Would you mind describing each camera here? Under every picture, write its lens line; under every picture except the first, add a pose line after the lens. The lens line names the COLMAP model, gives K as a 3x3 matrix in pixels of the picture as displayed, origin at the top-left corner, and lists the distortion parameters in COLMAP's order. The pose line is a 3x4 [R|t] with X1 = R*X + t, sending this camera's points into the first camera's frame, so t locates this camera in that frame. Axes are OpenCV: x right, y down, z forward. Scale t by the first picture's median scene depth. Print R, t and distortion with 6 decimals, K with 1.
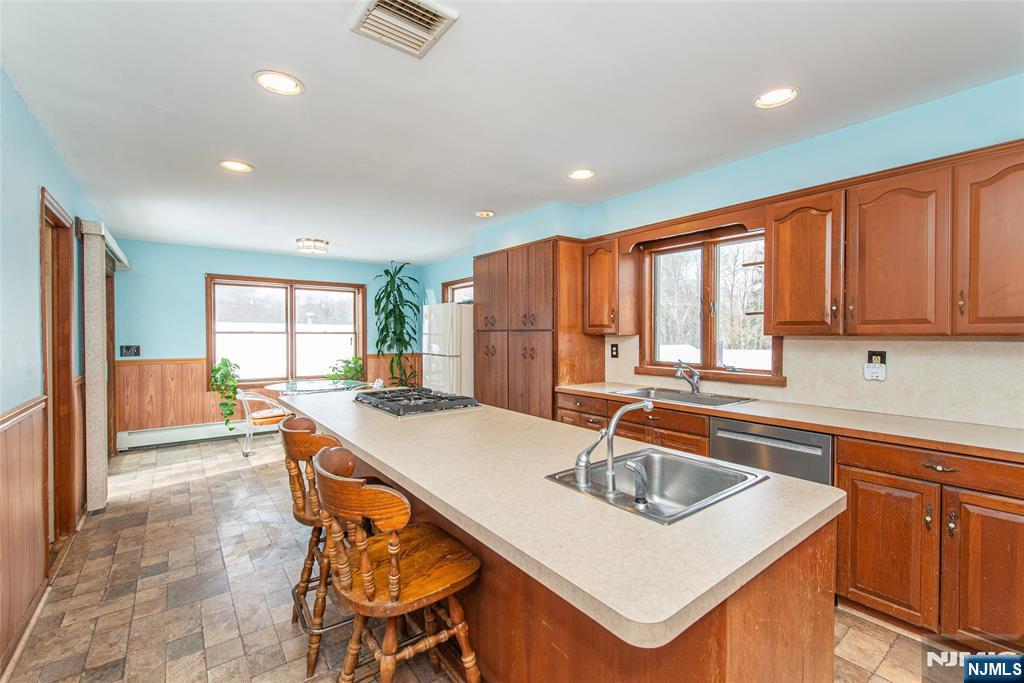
lens RADIAL K [[433.3, 0, 507.9], [0, 433.3, 338.3], [0, 0, 1]] dist [-0.003853, -0.000590]
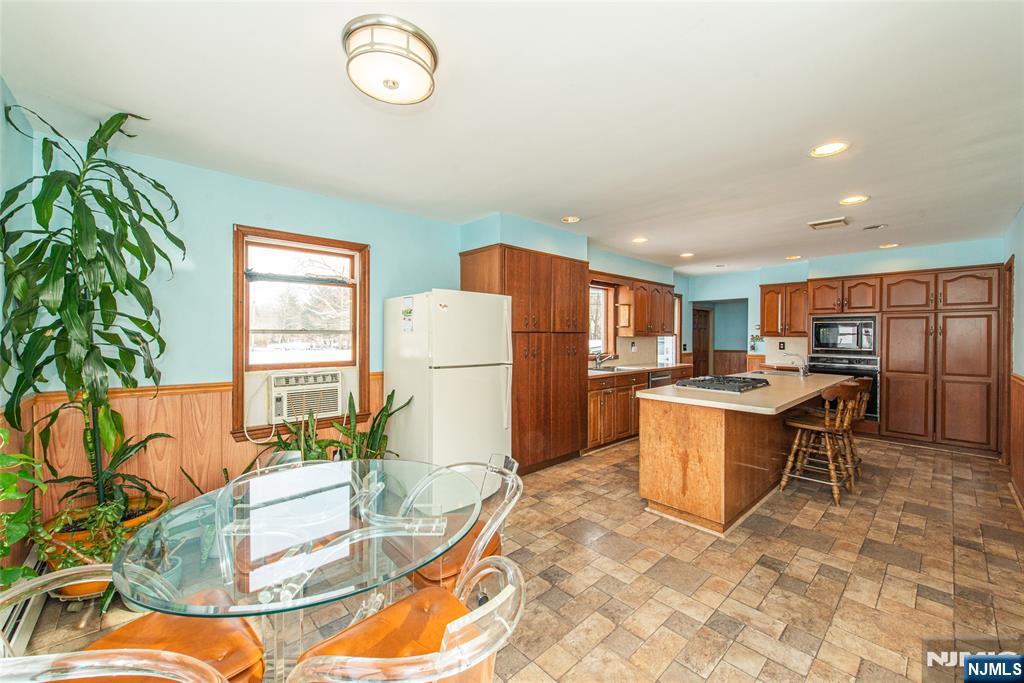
lens RADIAL K [[399.5, 0, 514.3], [0, 399.5, 336.4], [0, 0, 1]] dist [0.013763, -0.001356]
pose [[-0.090217, -0.006439, 0.995901, -1.585505], [0.001978, 0.999976, 0.006645, -0.025101], [-0.995920, 0.002569, -0.090202, 1.952122]]
